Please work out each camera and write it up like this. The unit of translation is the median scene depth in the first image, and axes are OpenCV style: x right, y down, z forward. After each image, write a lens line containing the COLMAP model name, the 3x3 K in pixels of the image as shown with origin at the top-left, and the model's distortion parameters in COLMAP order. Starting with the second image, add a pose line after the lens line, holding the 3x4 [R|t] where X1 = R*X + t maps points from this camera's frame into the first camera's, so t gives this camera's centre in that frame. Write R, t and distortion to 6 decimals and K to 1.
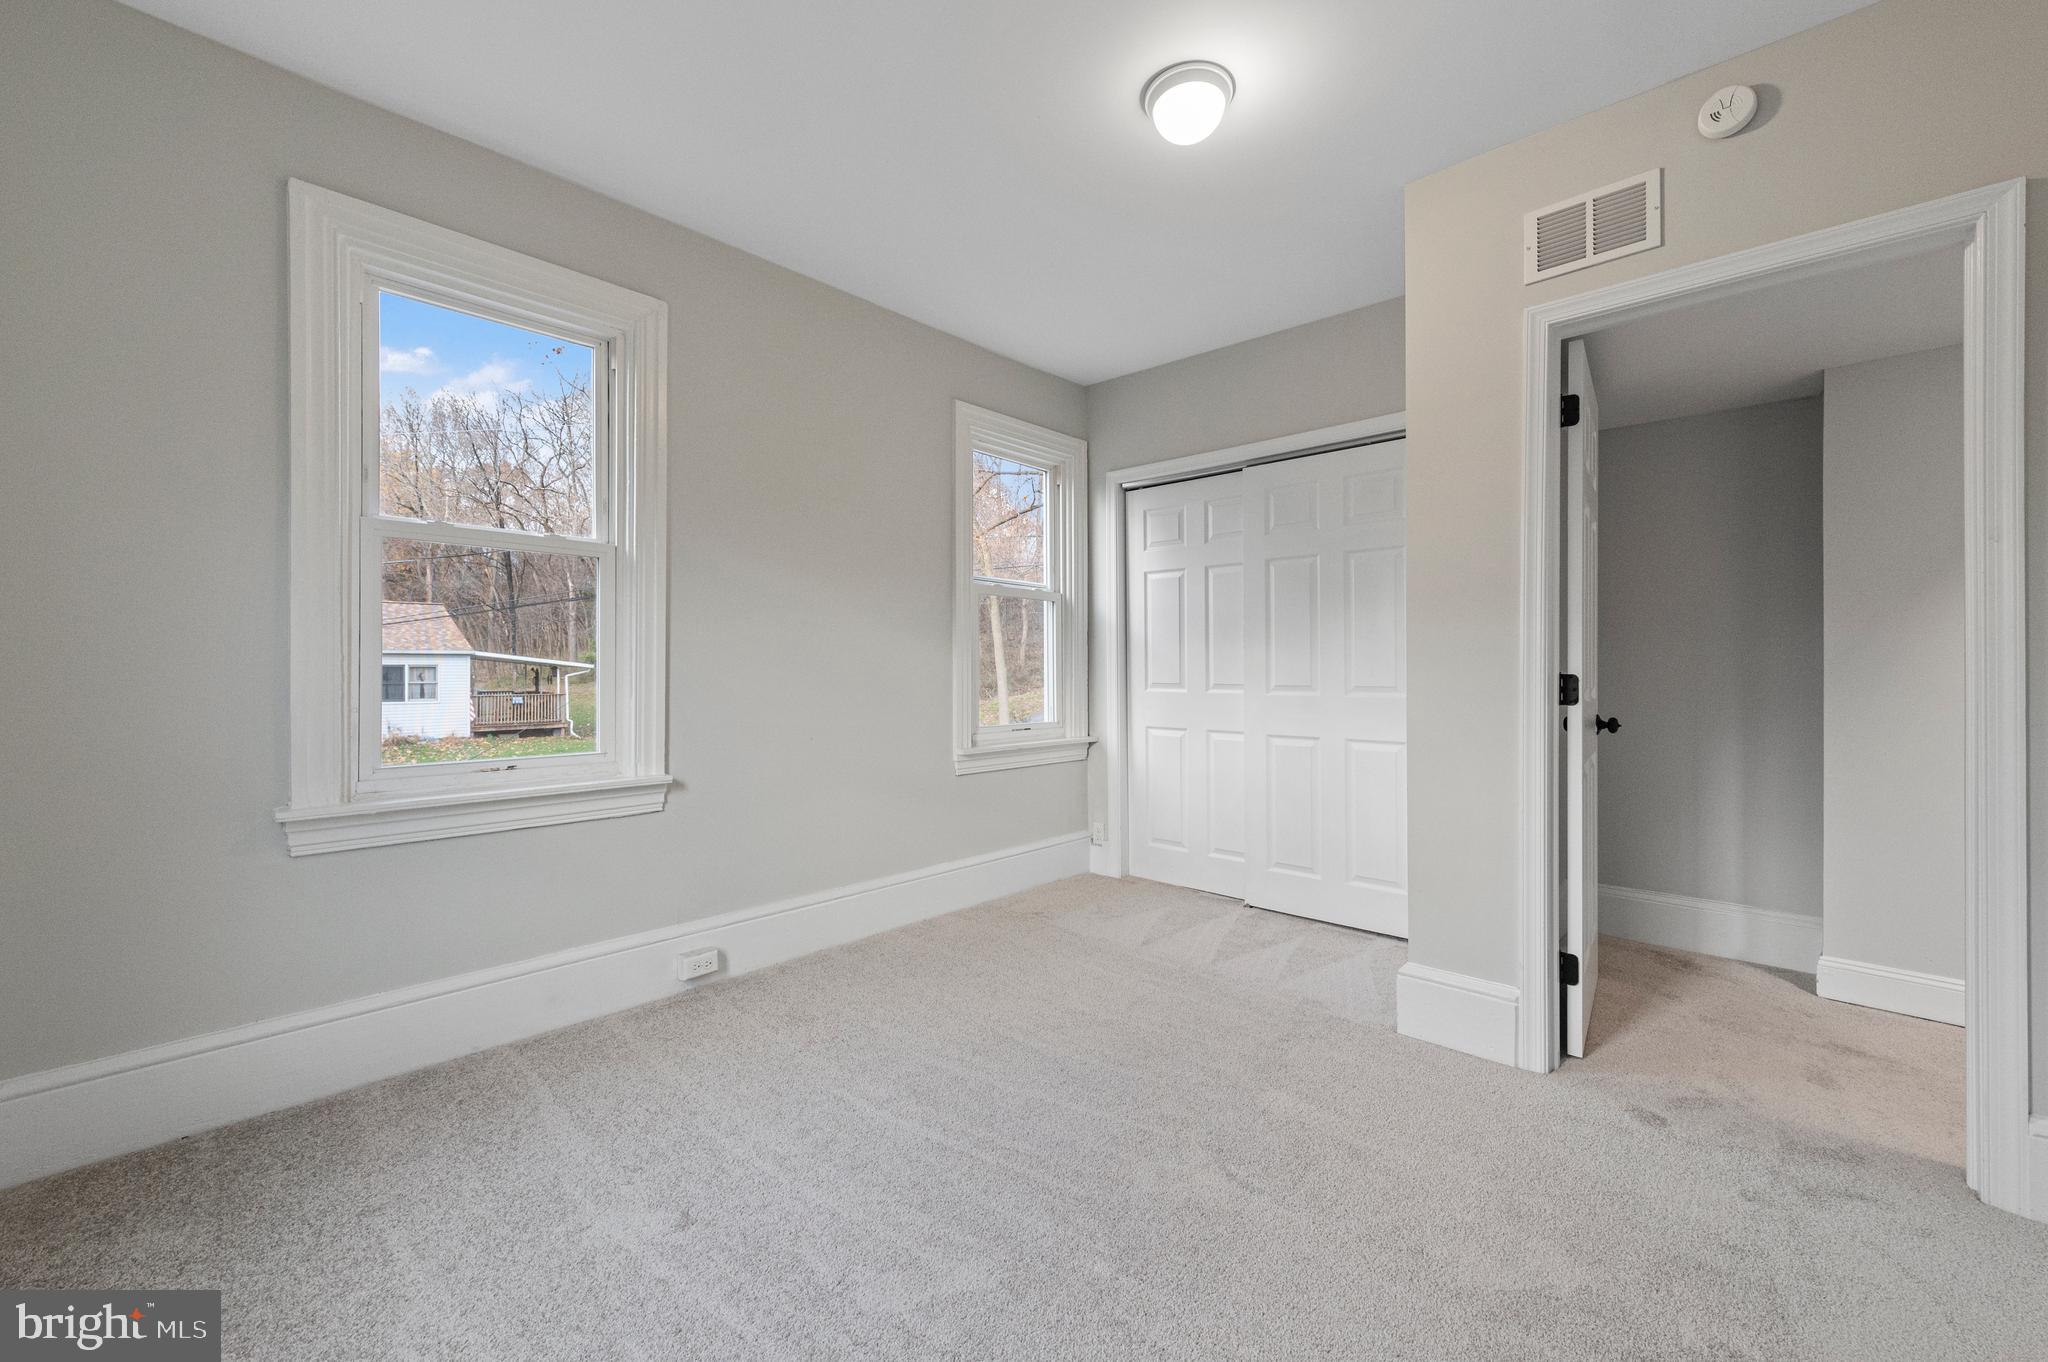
lens RADIAL K [[817.3, 0, 1035.8], [0, 817.3, 677.7], [0, 0, 1]] dist [0.008547, -0.001822]
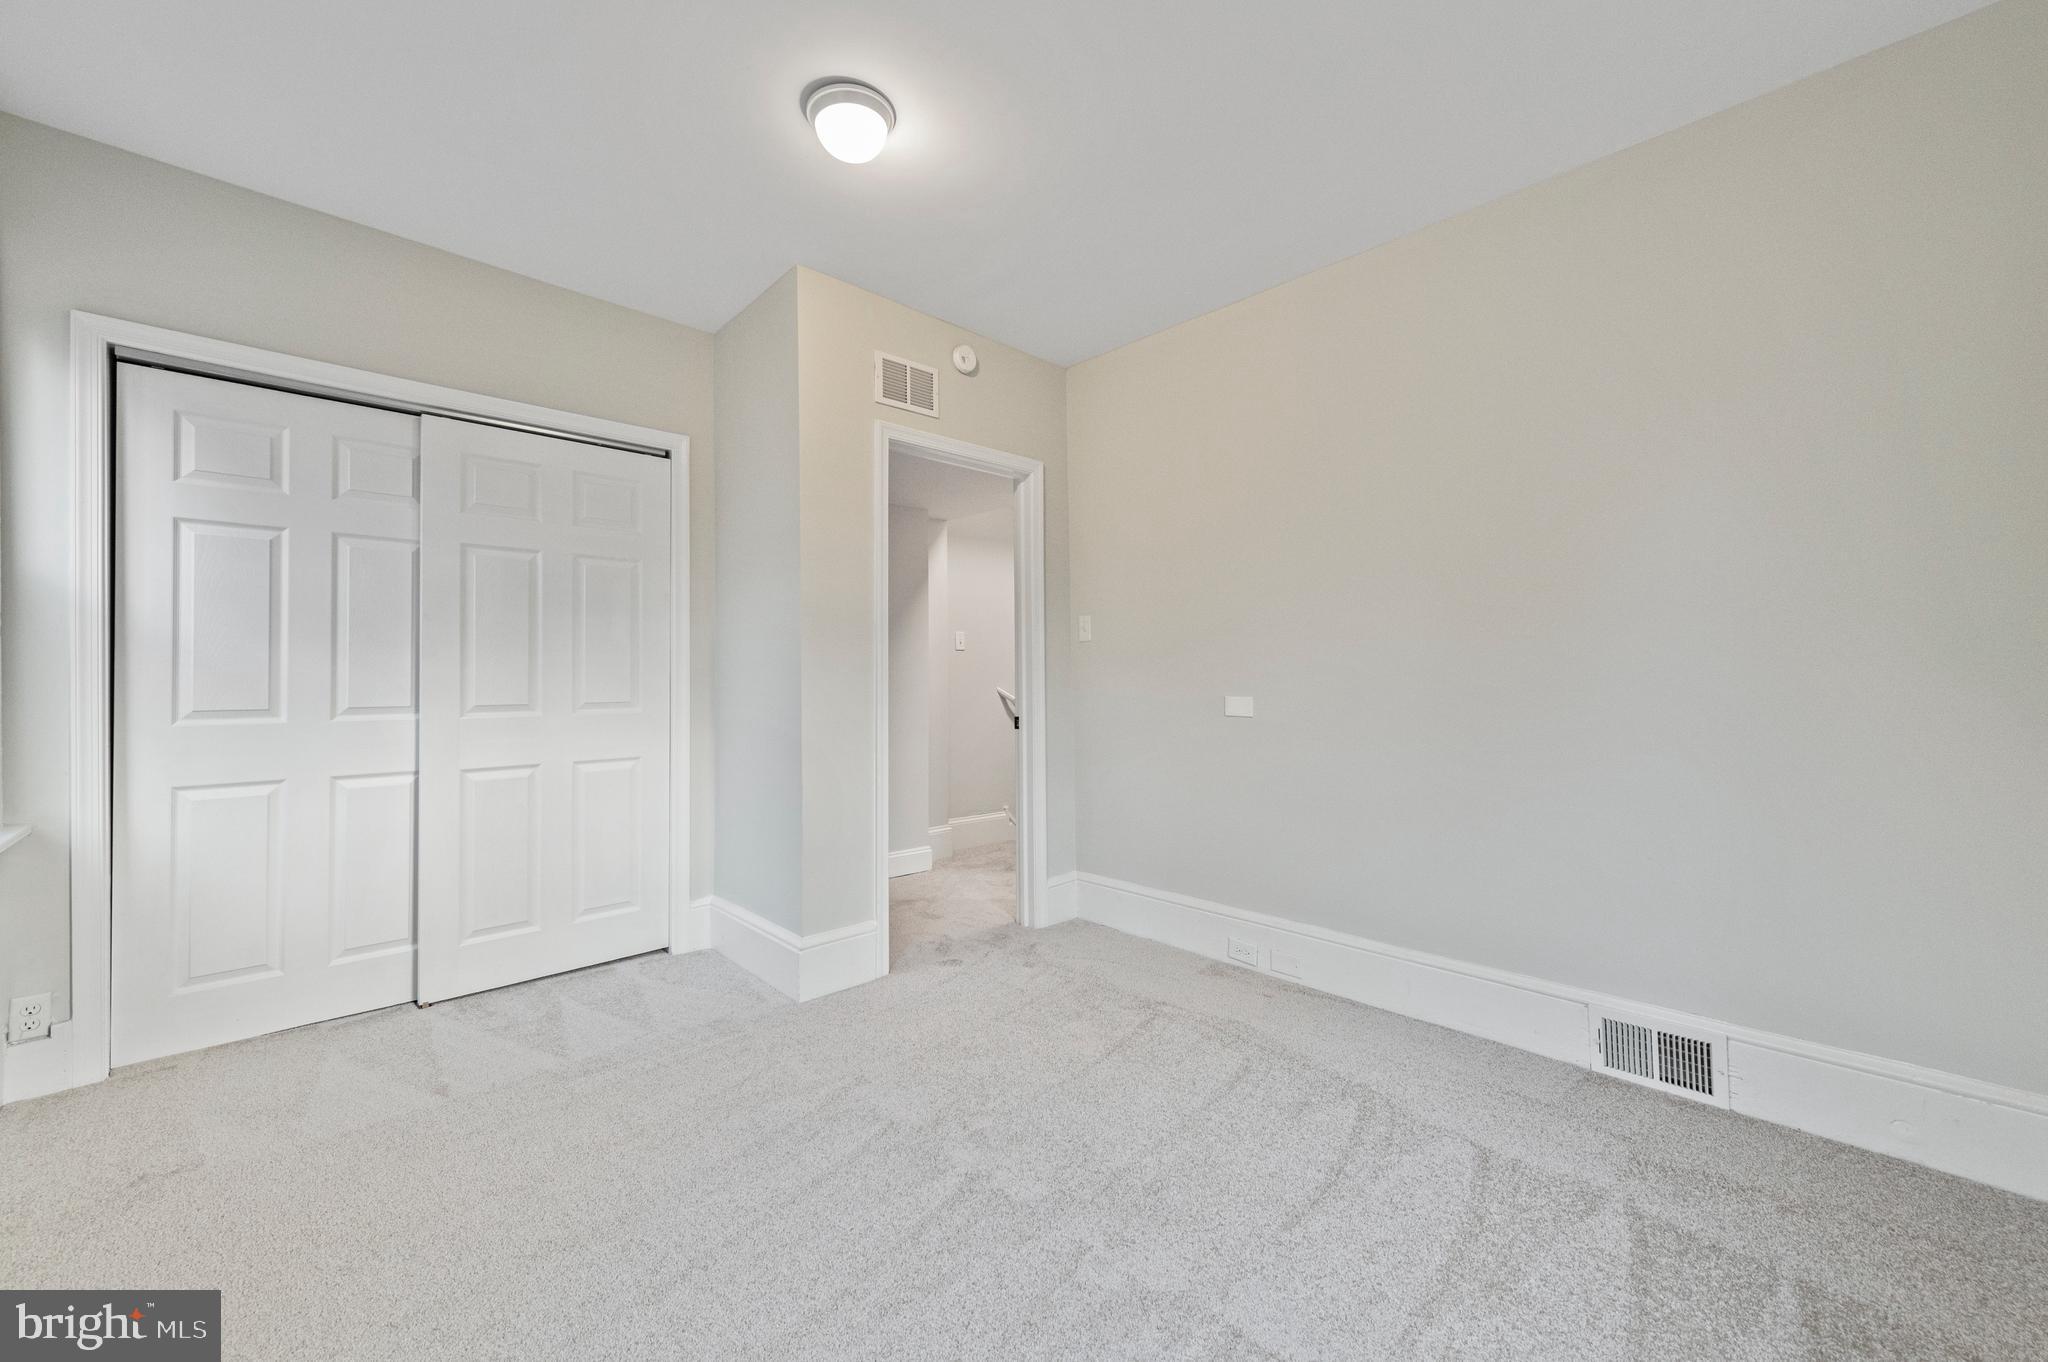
lens RADIAL K [[817.3, 0, 1024.2], [0, 817.3, 674.0], [0, 0, 1]] dist [0.008547, -0.001822]
pose [[0.055247, 0.007328, 0.998446, -0.468010], [0.016498, 0.999830, -0.008251, -0.005608], [-0.998336, 0.016929, 0.055116, 0.427782]]
